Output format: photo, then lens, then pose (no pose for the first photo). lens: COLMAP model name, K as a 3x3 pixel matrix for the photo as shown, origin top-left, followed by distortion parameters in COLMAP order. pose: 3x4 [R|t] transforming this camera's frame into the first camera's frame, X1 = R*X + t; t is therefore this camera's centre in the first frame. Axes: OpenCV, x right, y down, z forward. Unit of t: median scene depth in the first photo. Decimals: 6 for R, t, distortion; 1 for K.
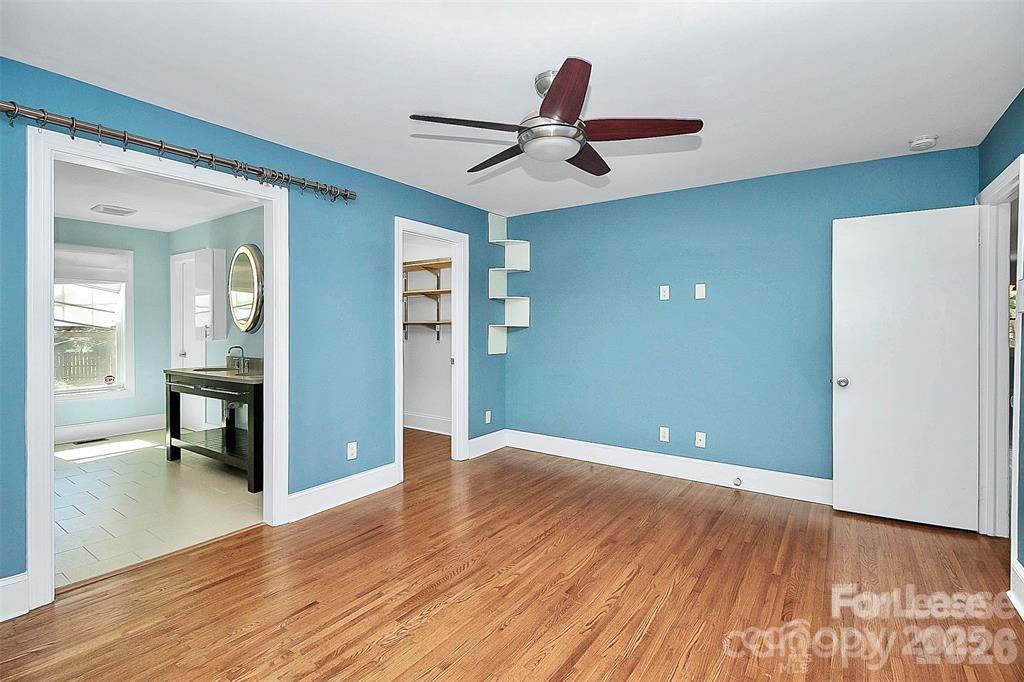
lens RADIAL K [[501.7, 0, 498.0], [0, 501.7, 326.8], [0, 0, 1]] dist [-0.001217, -0.000295]
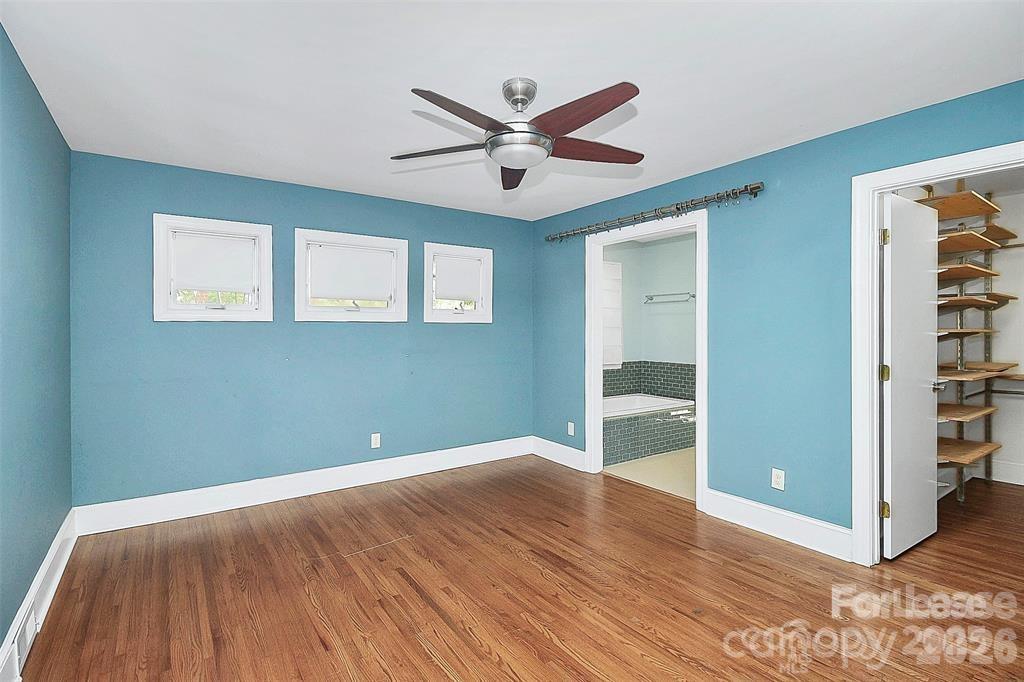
lens RADIAL K [[501.7, 0, 512.2], [0, 501.7, 336.5], [0, 0, 1]] dist [-0.001217, -0.000295]
pose [[-0.355004, 0.012747, -0.934778, 0.938073], [0.003191, 0.999918, 0.012424, -0.014714], [0.934859, 0.001428, -0.355015, 1.230790]]
